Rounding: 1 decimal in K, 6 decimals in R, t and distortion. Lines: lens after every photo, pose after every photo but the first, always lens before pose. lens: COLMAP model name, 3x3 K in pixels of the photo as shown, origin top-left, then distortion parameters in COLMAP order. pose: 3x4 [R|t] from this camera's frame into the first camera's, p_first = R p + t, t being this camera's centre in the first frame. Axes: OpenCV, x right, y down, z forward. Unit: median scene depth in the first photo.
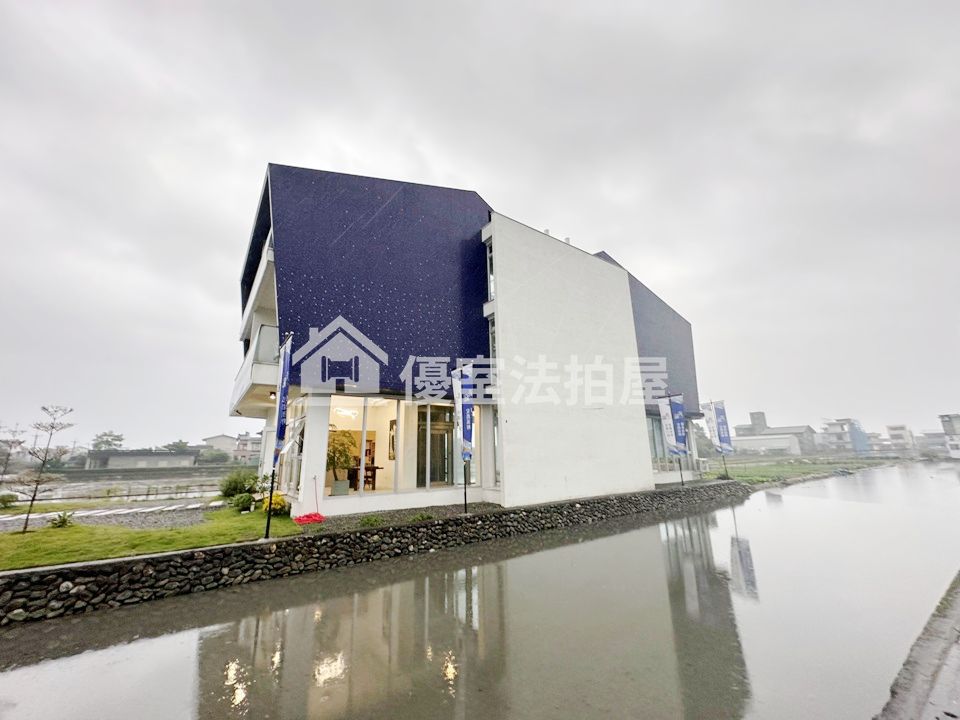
lens RADIAL K [[384.2, 0, 480.0], [0, 384.2, 360.0], [0, 0, 1]] dist [-0.002553, 0.000308]
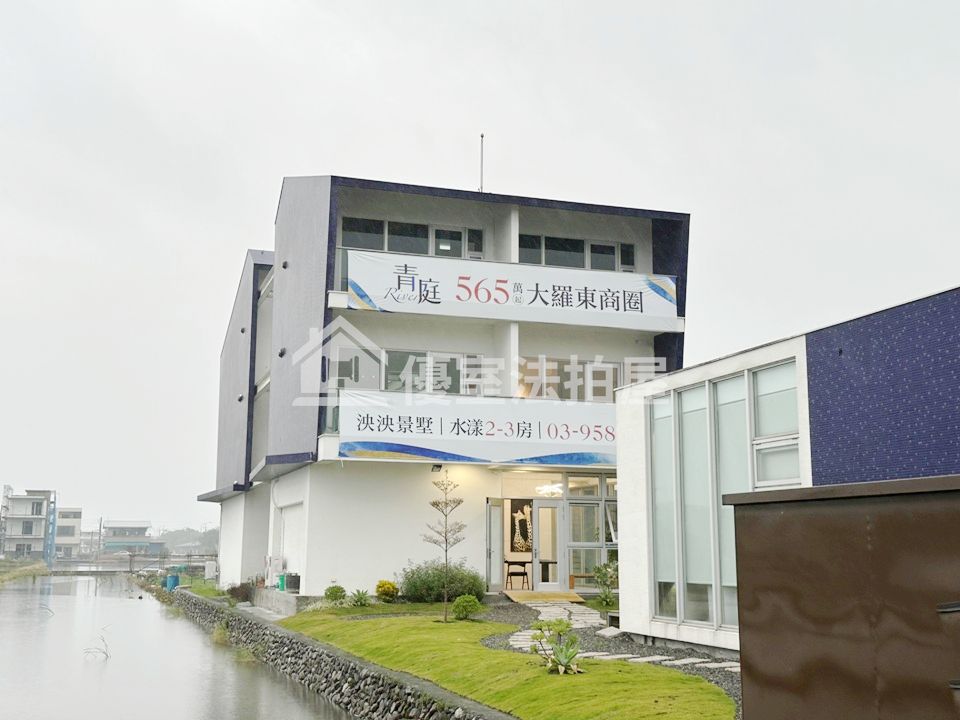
lens RADIAL K [[1148.7, 0, 480.0], [0, 1148.7, 360.0], [0, 0, 1]] dist [0.115580, -0.037986]
pose [[0.288399, 0.180319, 0.940378, -2.642185], [-0.246397, 0.963010, -0.109092, 0.177874], [-0.925264, -0.200244, 0.322161, 0.455673]]
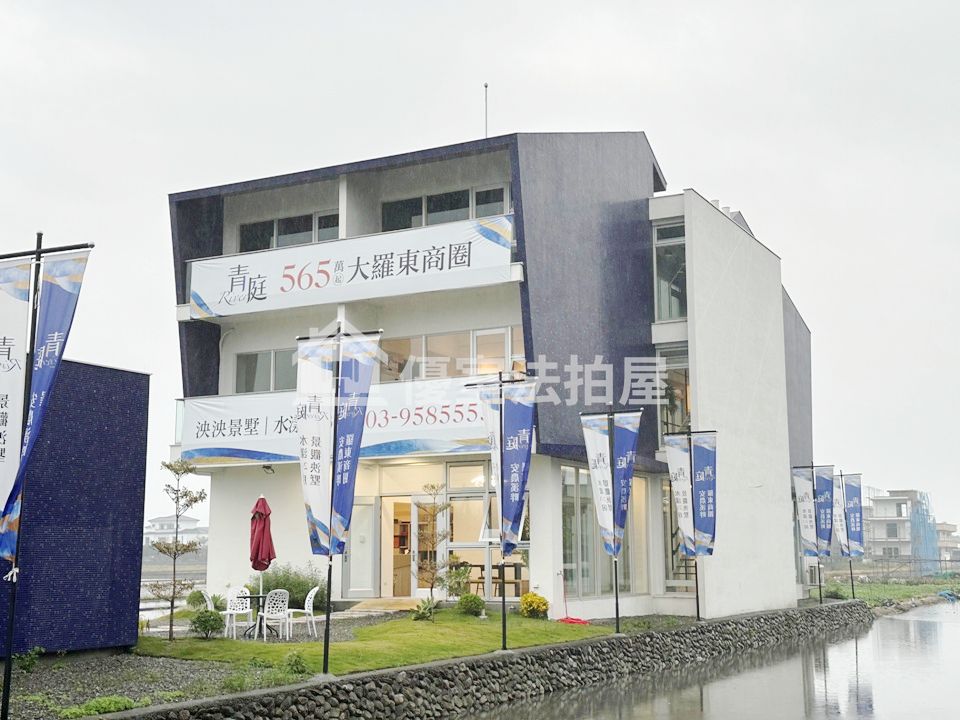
lens RADIAL K [[1252.4, 0, 480.0], [0, 1252.4, 360.0], [0, 0, 1]] dist [0.155434, -0.122810]
pose [[0.895714, 0.085996, 0.436236, -1.347539], [-0.123590, 0.990608, 0.058484, -0.195823], [-0.427109, -0.106300, 0.897930, -0.916889]]
